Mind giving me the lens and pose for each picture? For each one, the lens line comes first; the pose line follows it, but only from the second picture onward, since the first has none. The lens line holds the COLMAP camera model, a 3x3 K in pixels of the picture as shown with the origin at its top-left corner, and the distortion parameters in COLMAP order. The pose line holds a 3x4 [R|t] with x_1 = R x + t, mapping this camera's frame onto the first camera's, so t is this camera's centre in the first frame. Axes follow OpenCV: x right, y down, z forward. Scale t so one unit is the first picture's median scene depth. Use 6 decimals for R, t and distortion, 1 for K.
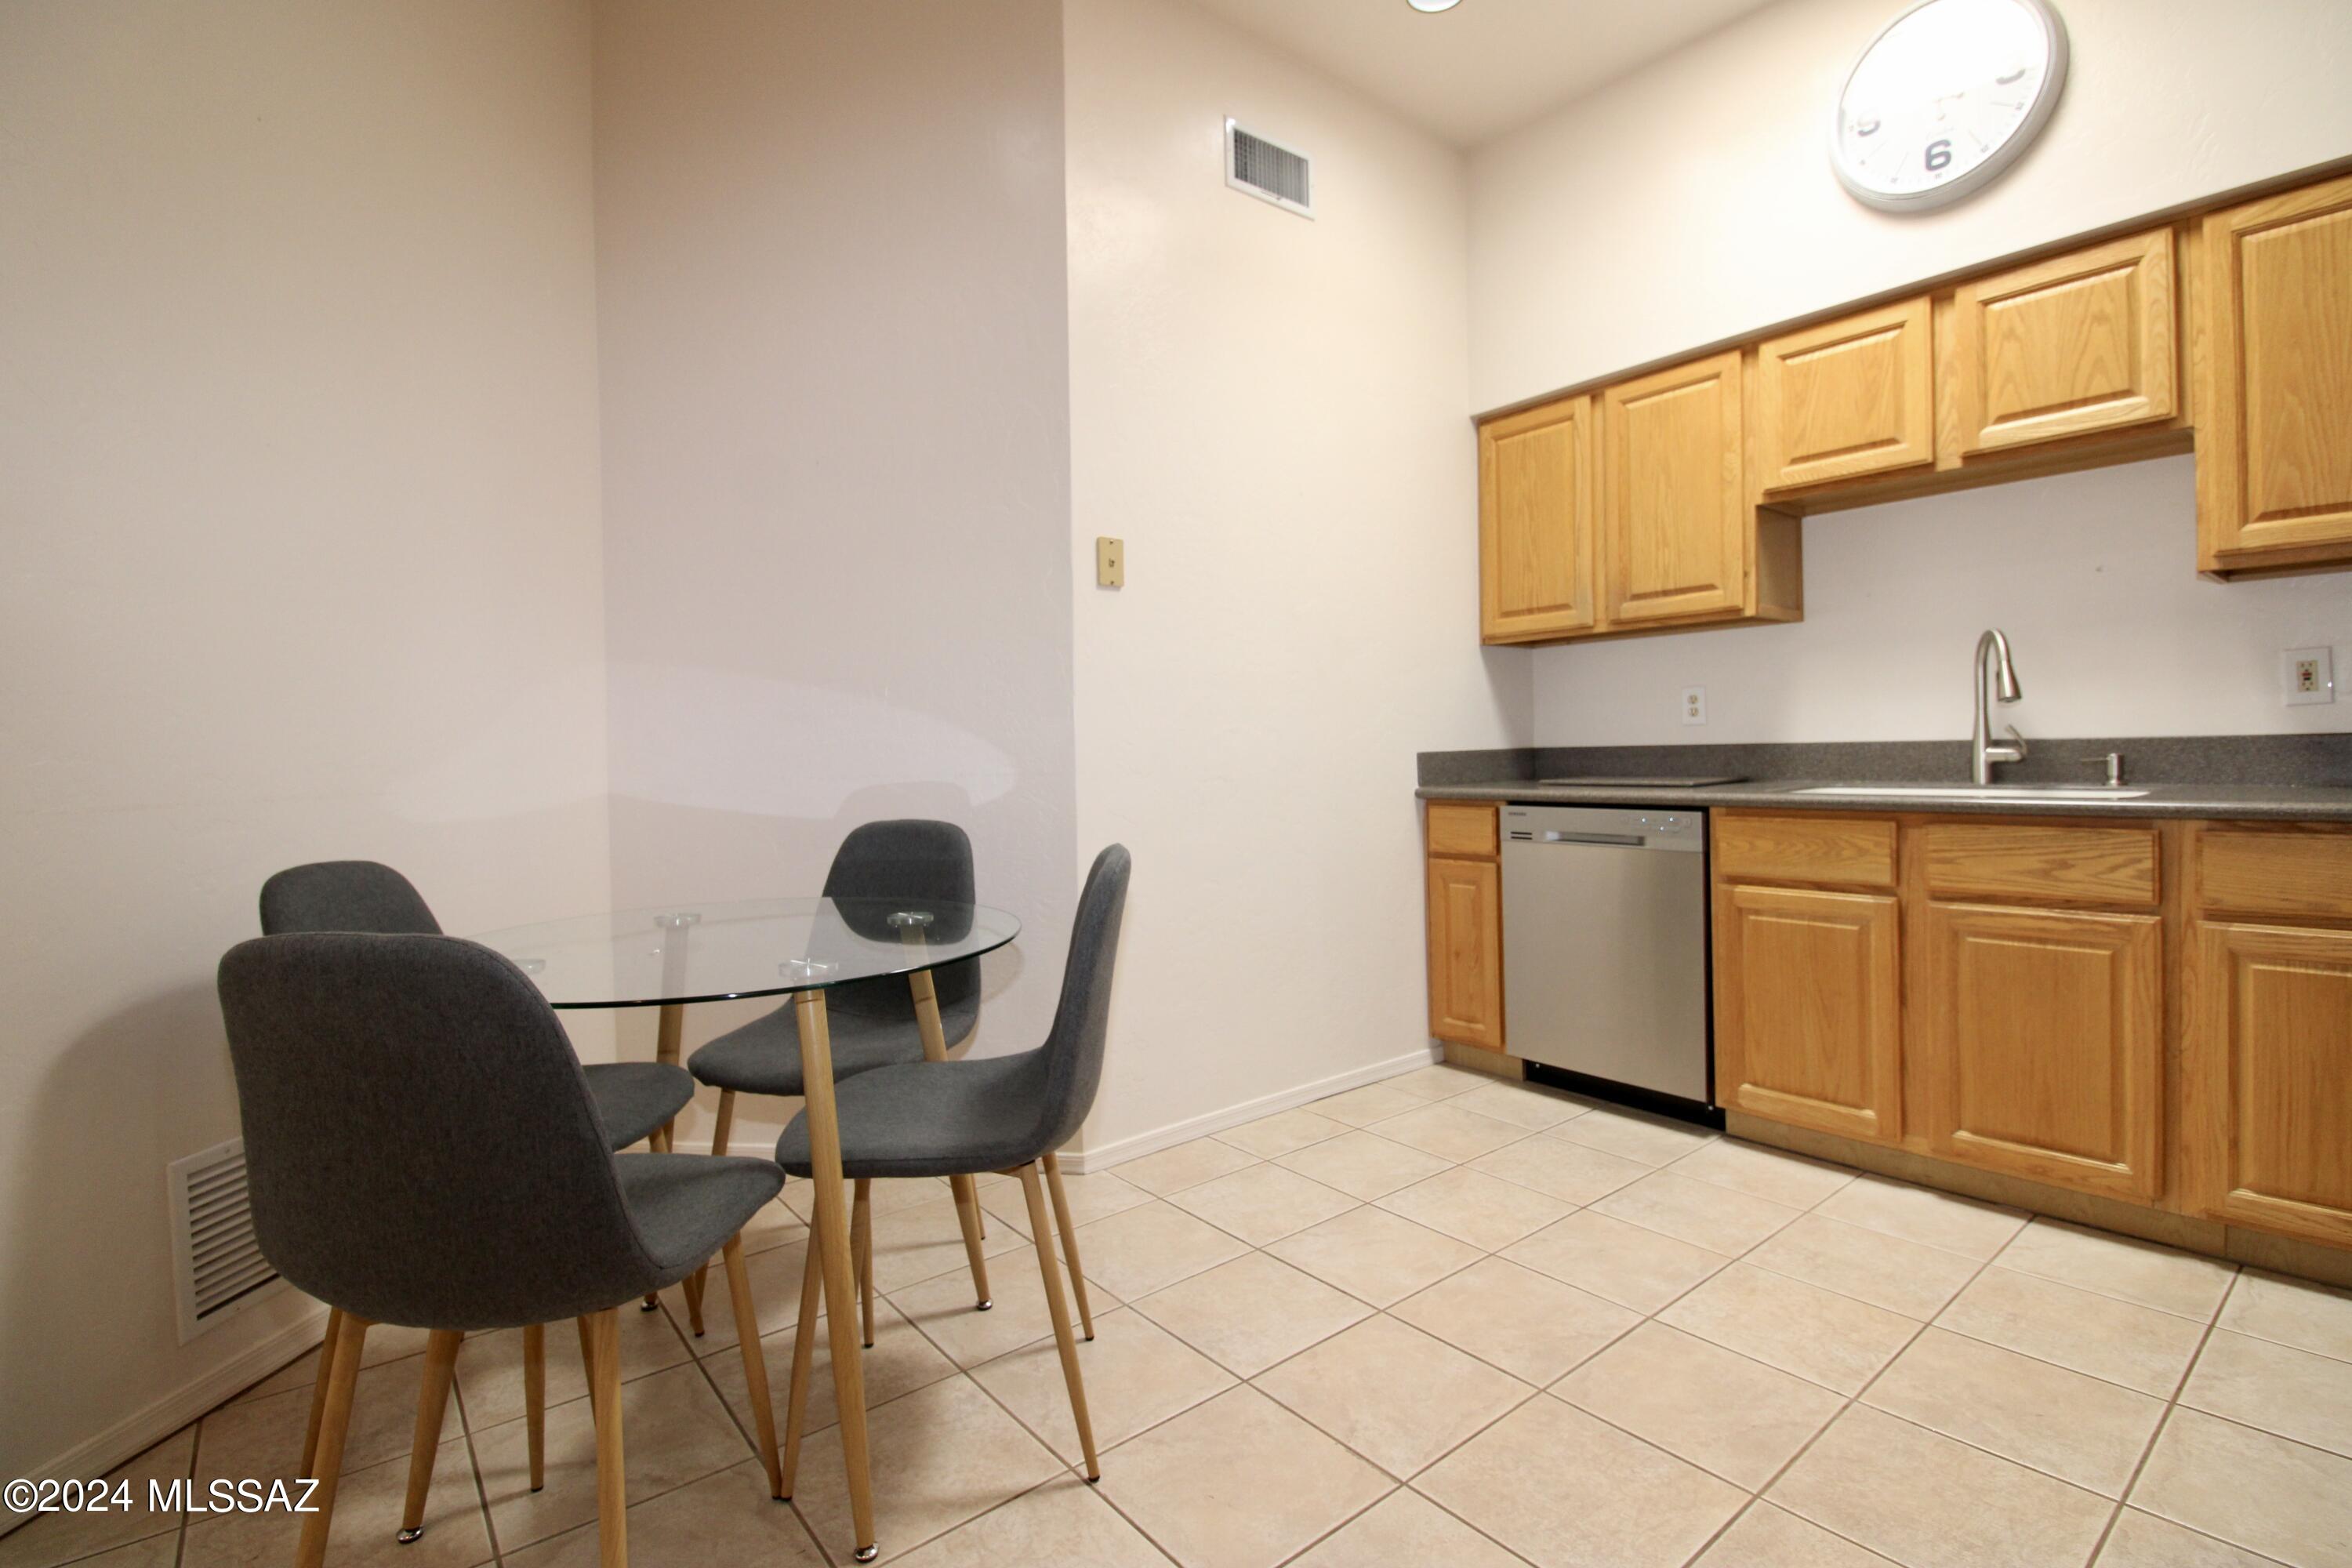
lens RADIAL K [[1082.6, 0, 1191.4], [0, 1082.6, 771.4], [0, 0, 1]] dist [0.000942, -0.012565]
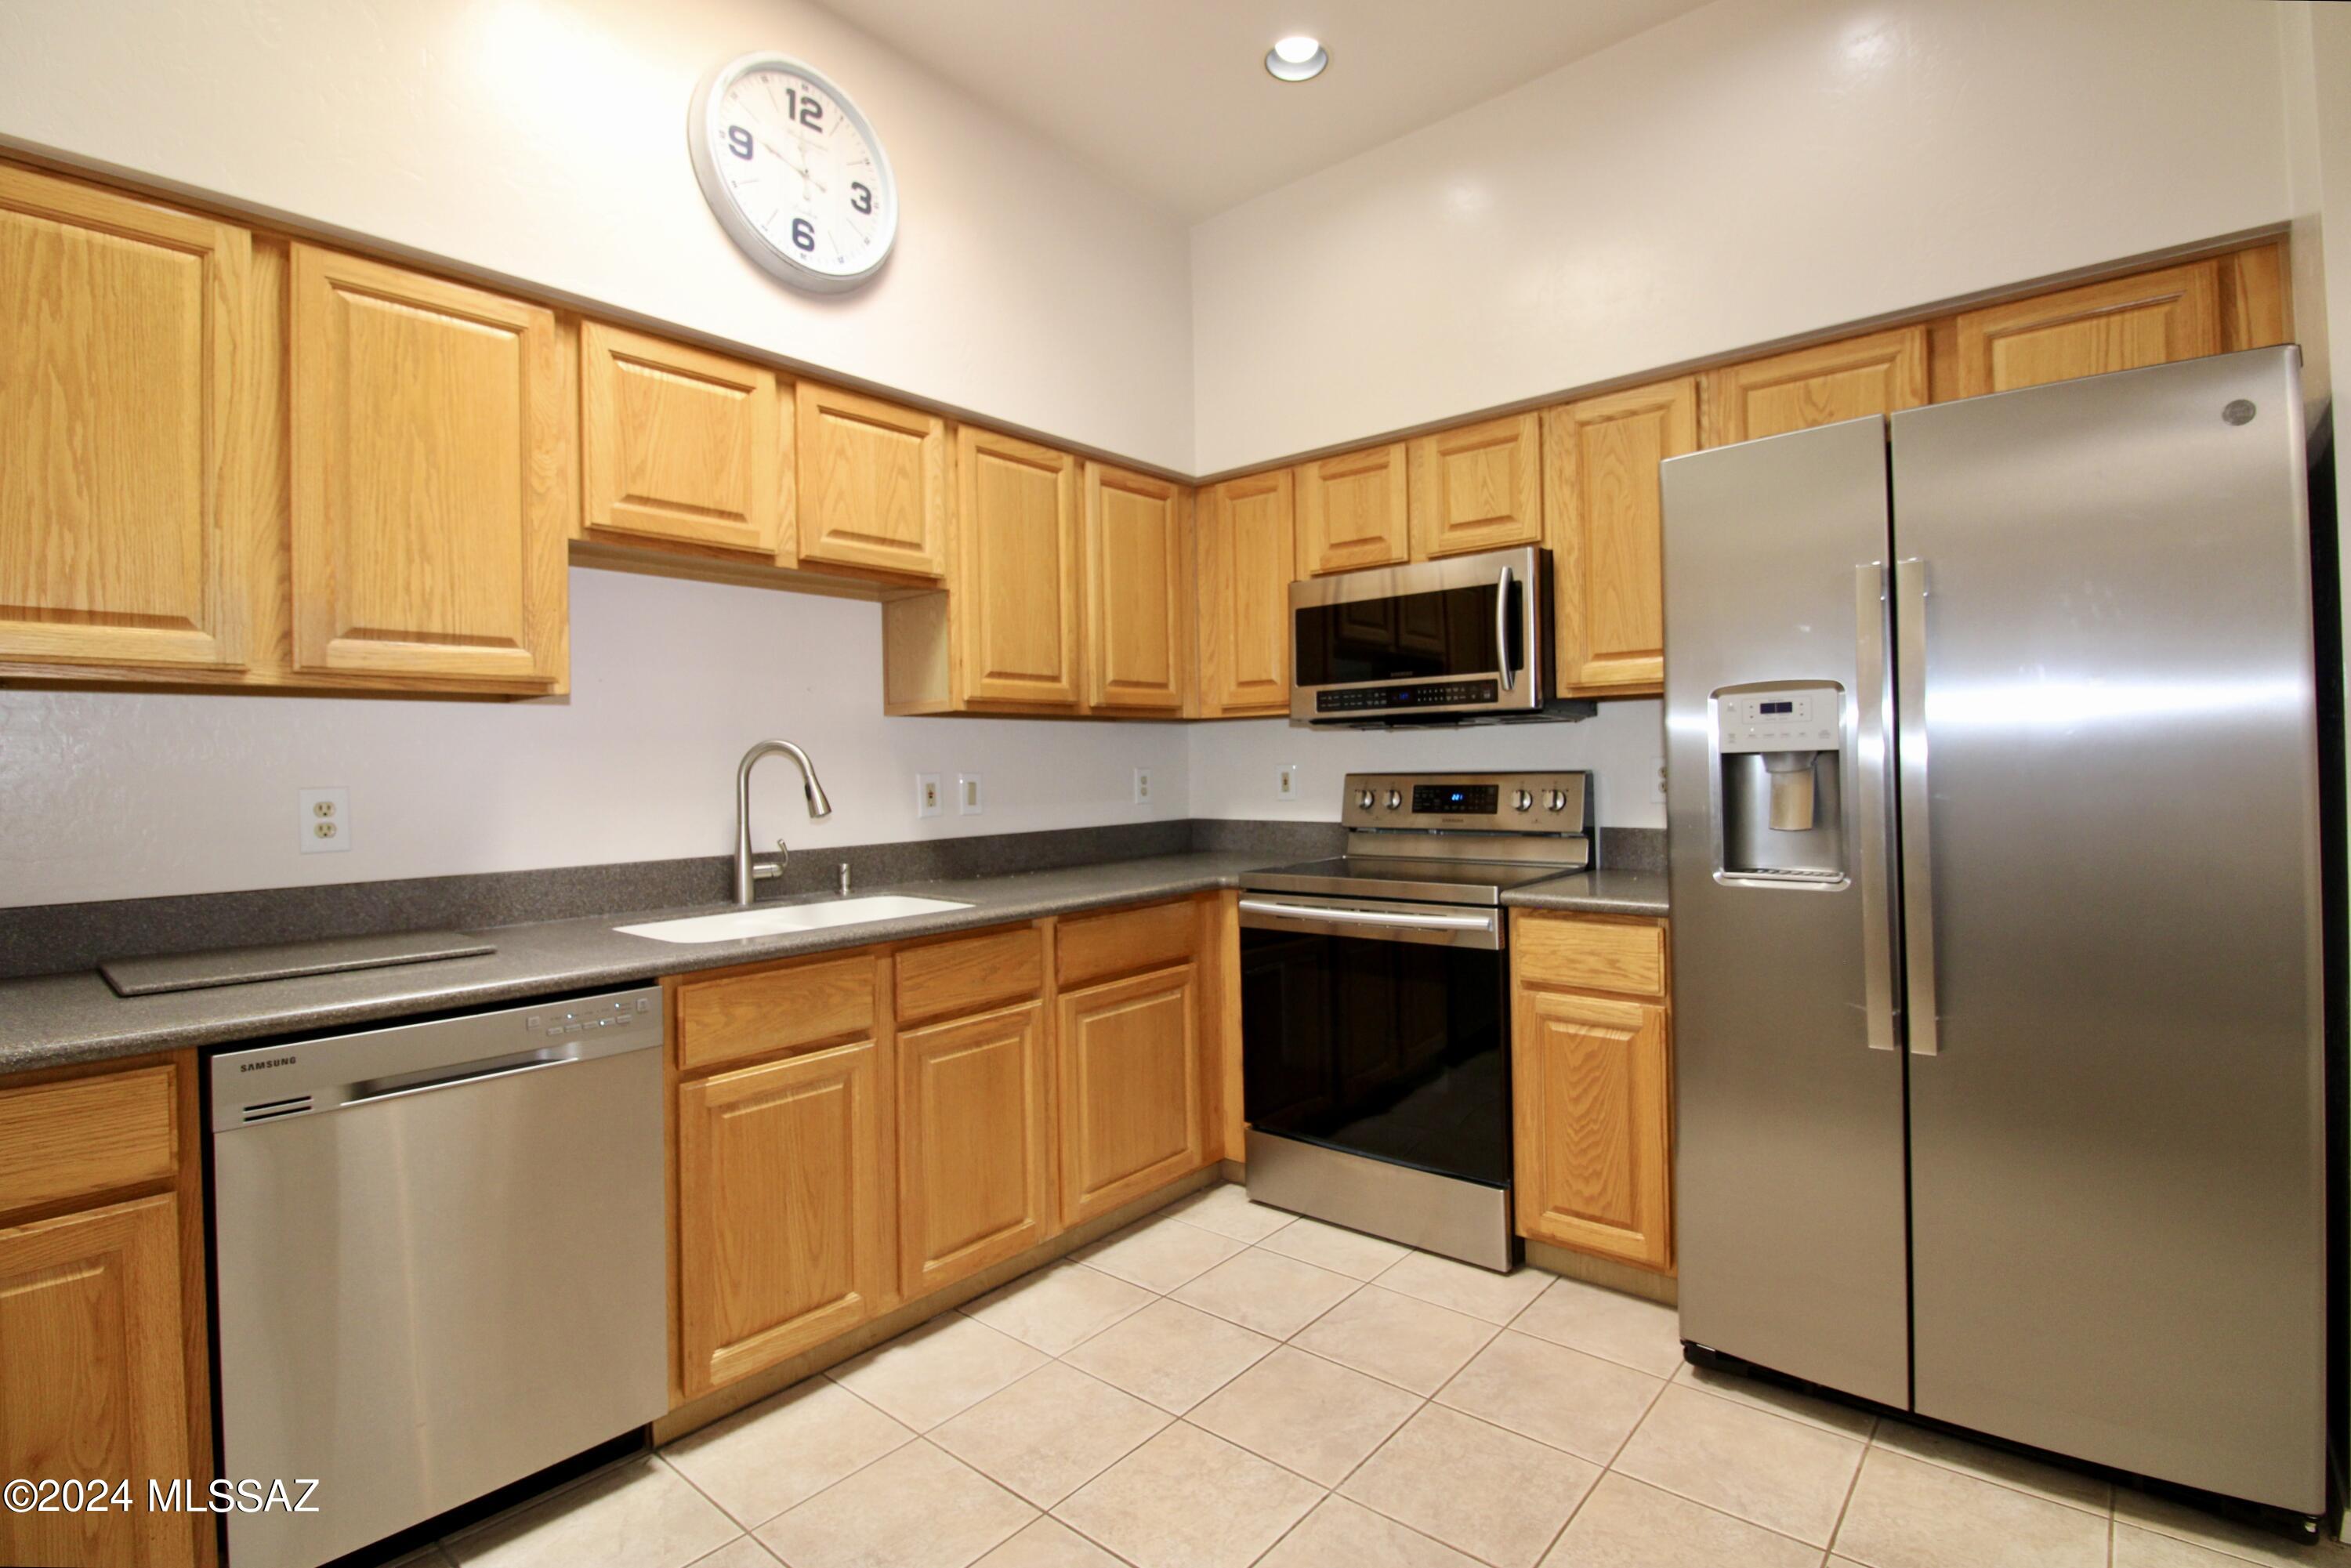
lens RADIAL K [[1104.7, 0, 1178.0], [0, 1104.7, 767.1], [0, 0, 1]] dist [0.002055, -0.015427]
pose [[-0.181416, 0.026773, 0.983042, -0.284327], [0.043679, 0.998862, -0.019143, -0.074852], [-0.982436, 0.039465, -0.182379, 0.840134]]
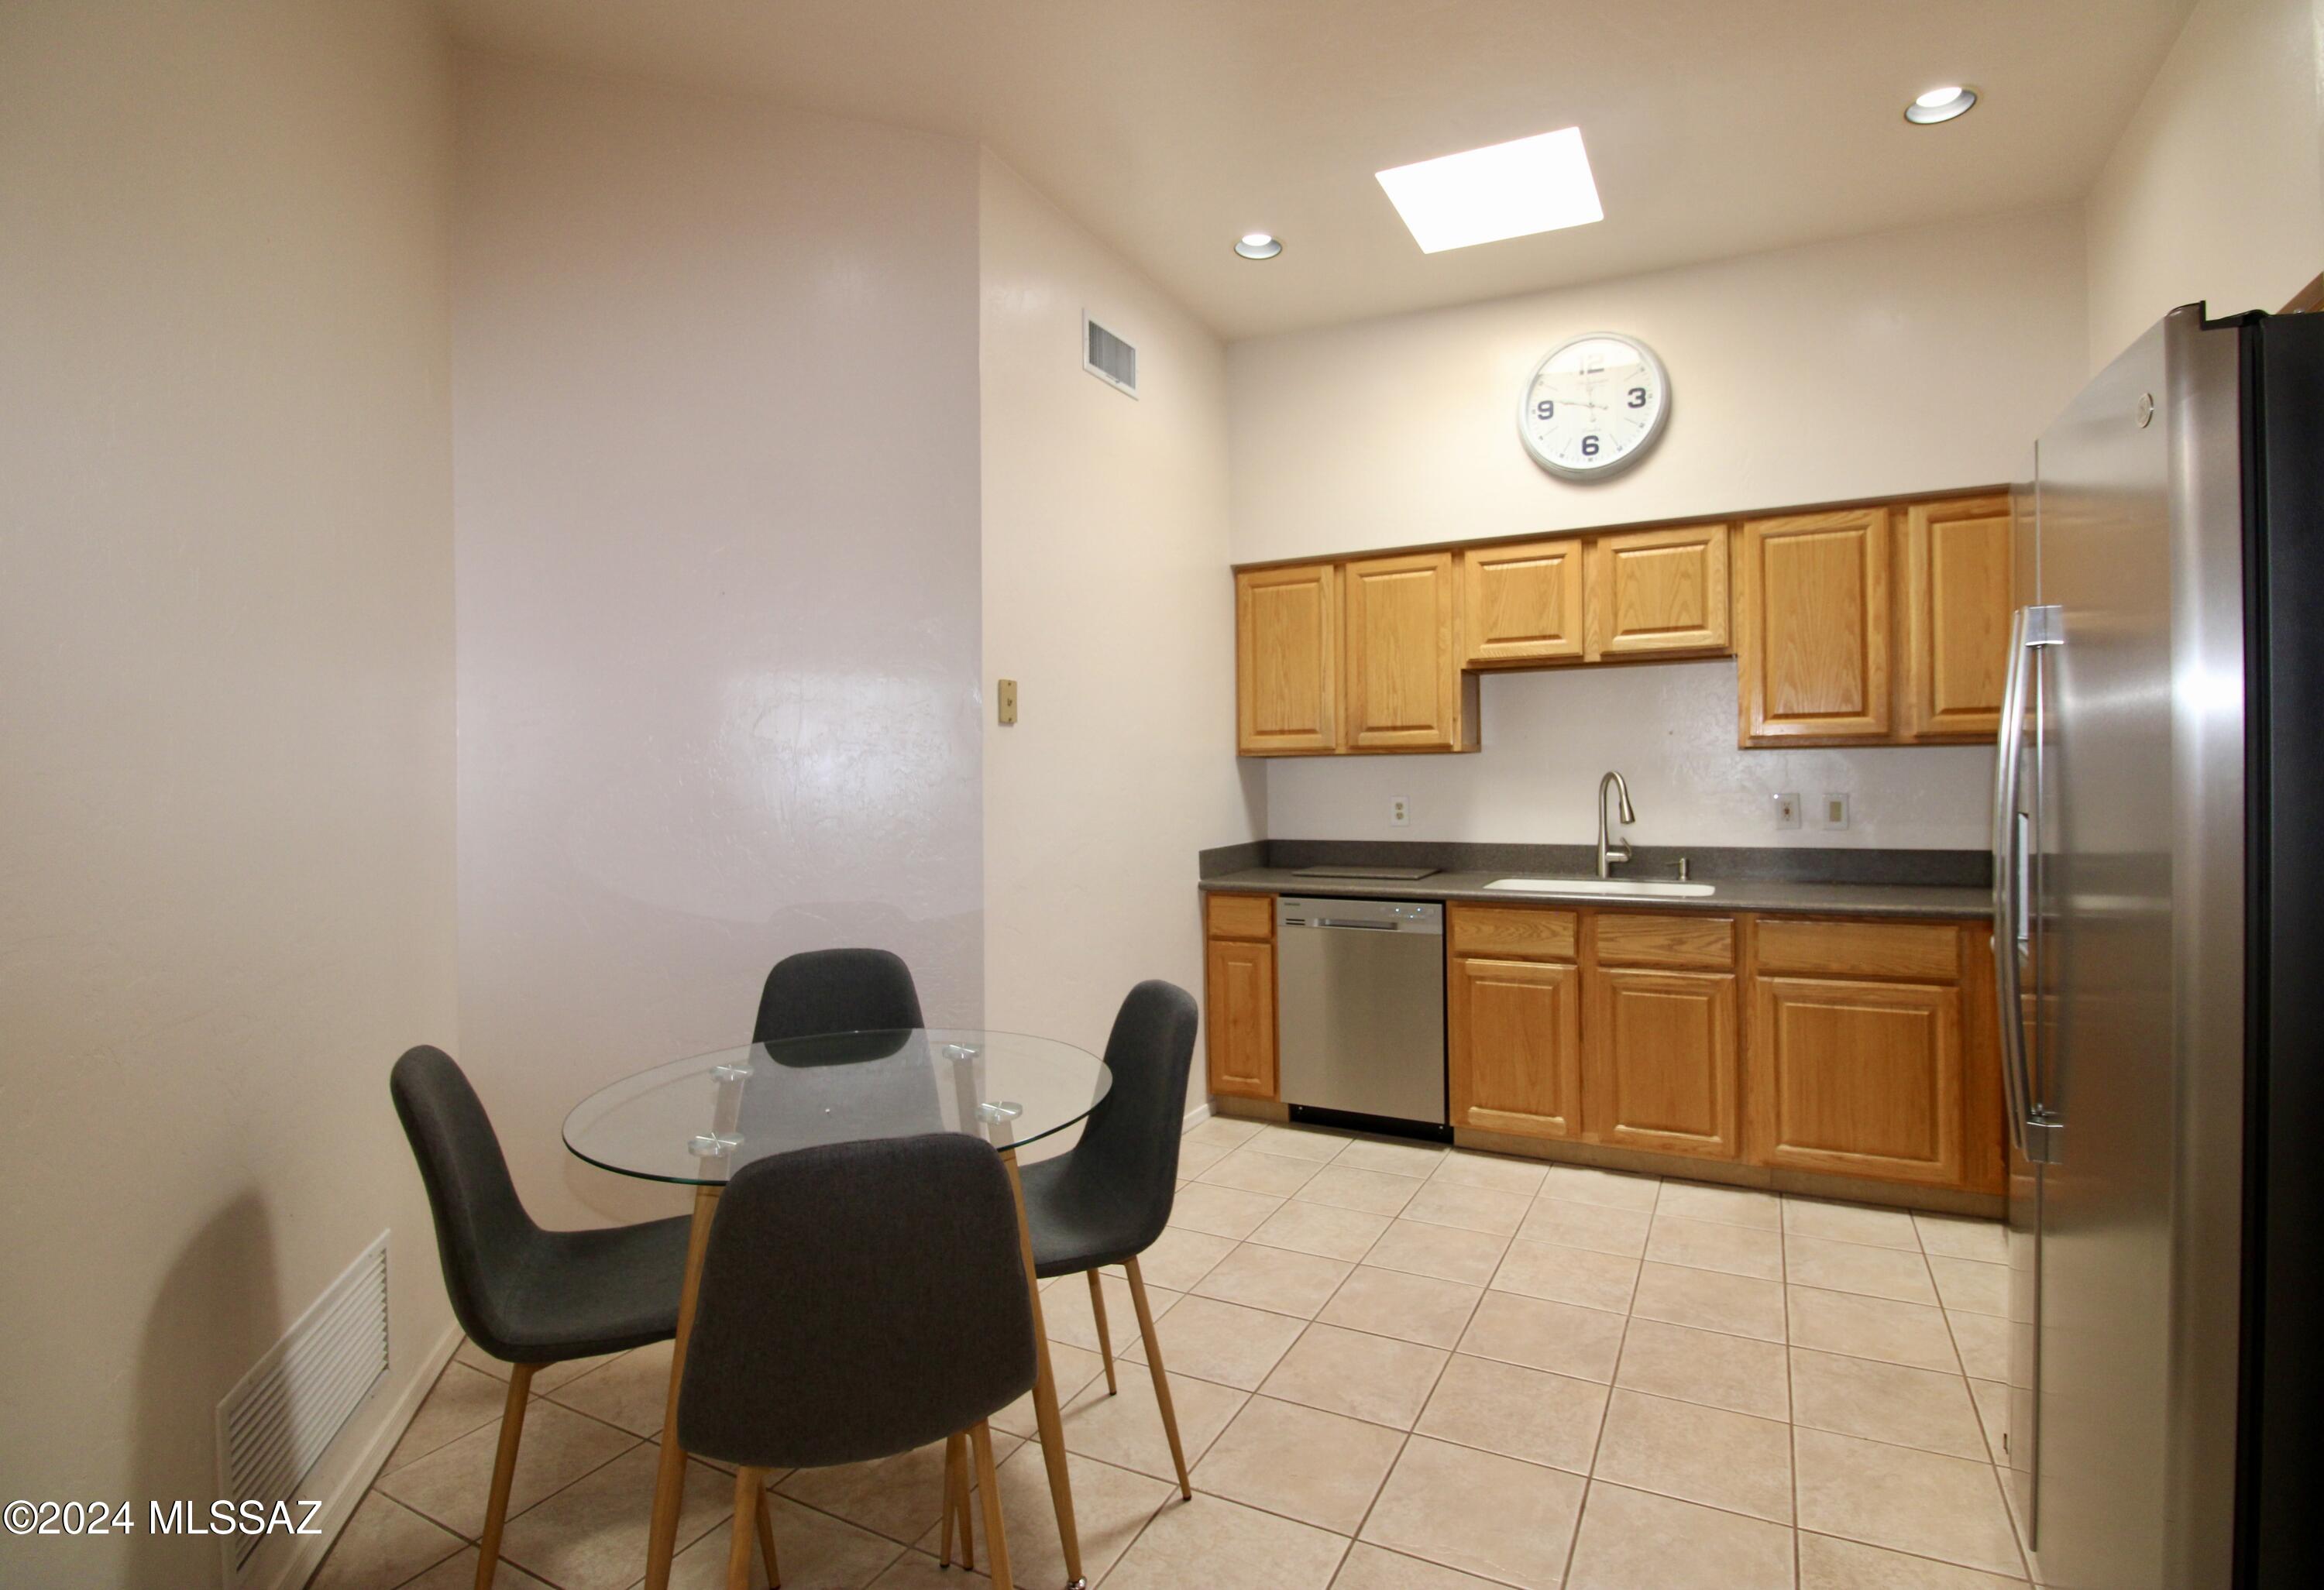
lens RADIAL K [[1097.8, 0, 1195.5], [0, 1097.8, 781.4], [0, 0, 1]] dist [0.002690, -0.013423]
pose [[0.913933, 0.007204, 0.405802, -0.368410], [0.001552, 0.999773, -0.021243, -0.088990], [-0.405863, 0.020045, 0.913714, -0.116138]]
